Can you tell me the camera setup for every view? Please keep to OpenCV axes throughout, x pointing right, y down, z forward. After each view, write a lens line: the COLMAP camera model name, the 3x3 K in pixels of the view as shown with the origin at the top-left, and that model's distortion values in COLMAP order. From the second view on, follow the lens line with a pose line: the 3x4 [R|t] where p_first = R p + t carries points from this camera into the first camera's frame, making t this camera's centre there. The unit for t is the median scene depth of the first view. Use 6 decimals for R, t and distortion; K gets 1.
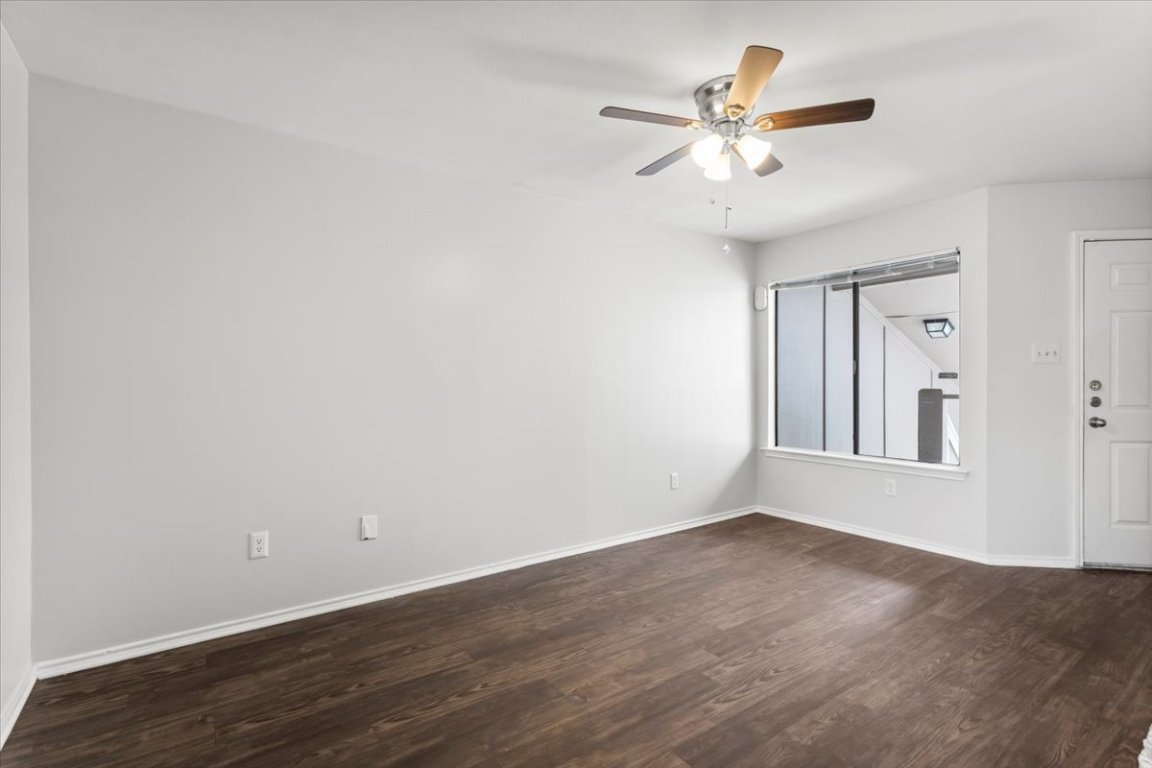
lens RADIAL K [[540.1, 0, 580.7], [0, 540.1, 384.4], [0, 0, 1]] dist [0.005029, -0.002084]
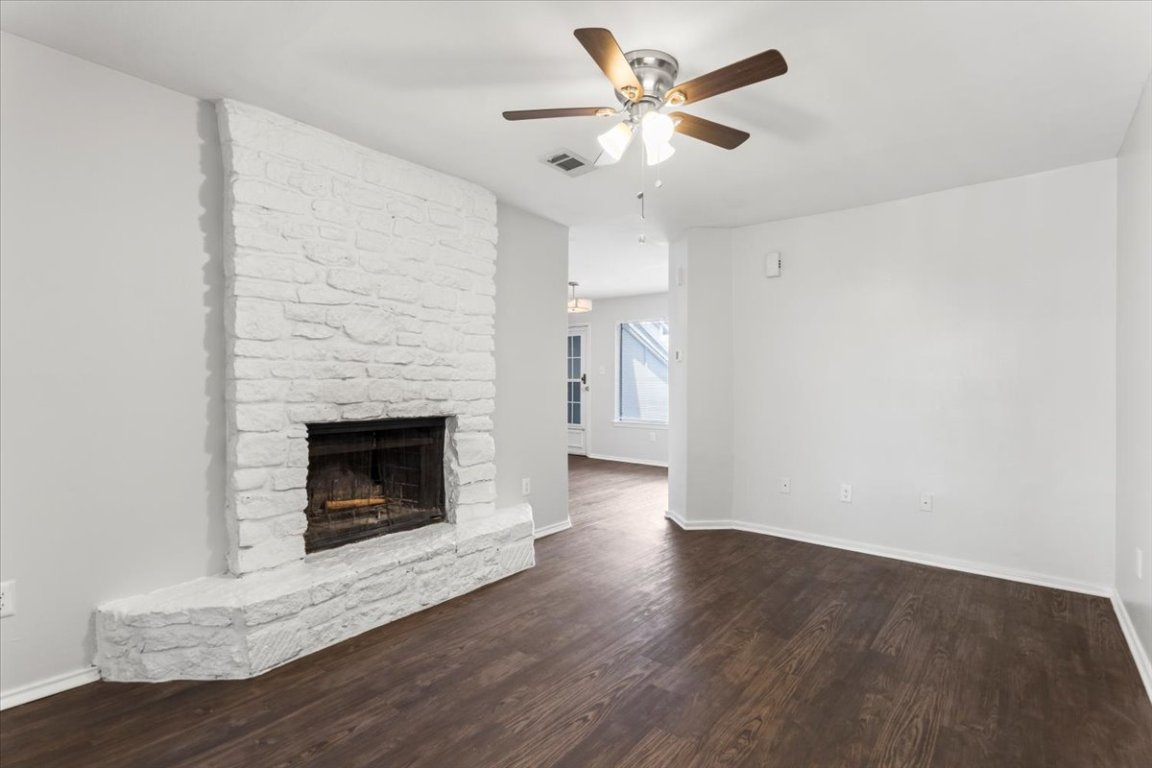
lens RADIAL K [[540.1, 0, 581.1], [0, 540.1, 383.4], [0, 0, 1]] dist [0.005029, -0.002084]
pose [[-0.963418, 0.003138, -0.267986, 0.581108], [0.001237, 0.999973, 0.007261, -0.007333], [0.268001, 0.006664, -0.963396, 1.751896]]
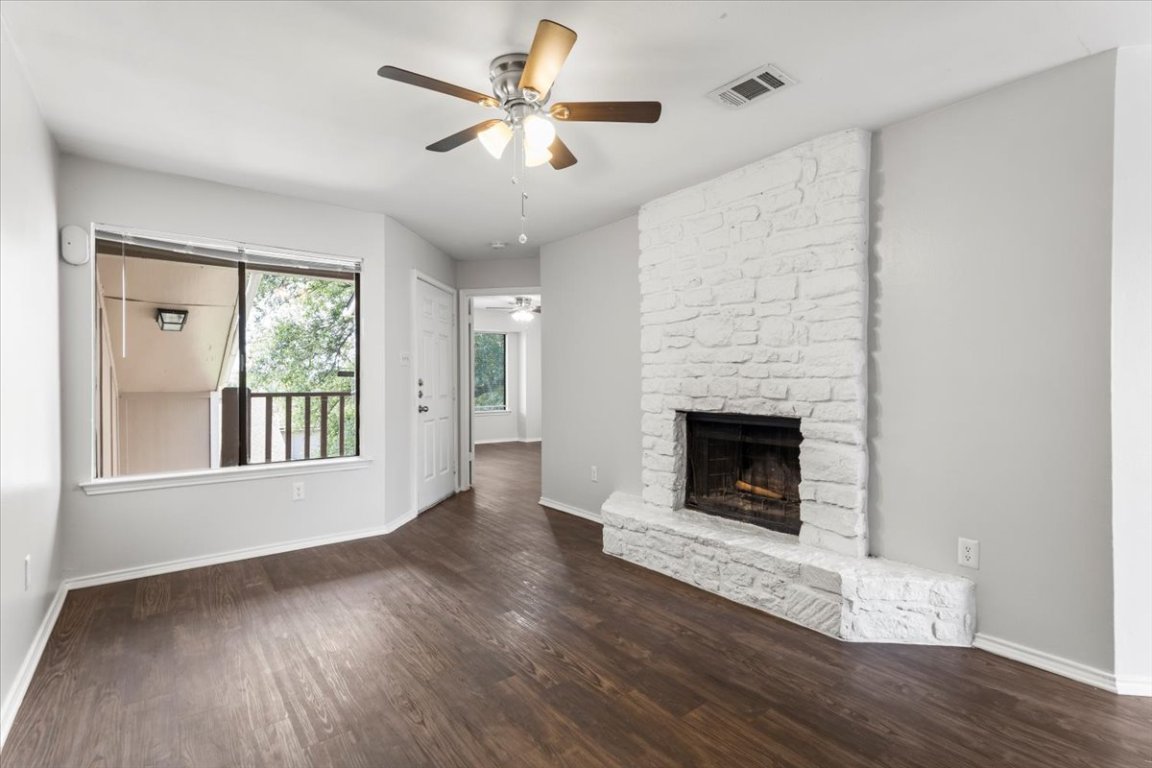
lens RADIAL K [[540.1, 0, 588.1], [0, 540.1, 382.3], [0, 0, 1]] dist [0.005029, -0.002084]
pose [[-0.051666, 0.000969, 0.998664, -0.643582], [0.003097, 0.999995, -0.000810, 0.004197], [-0.998660, 0.003051, -0.051669, 0.877967]]
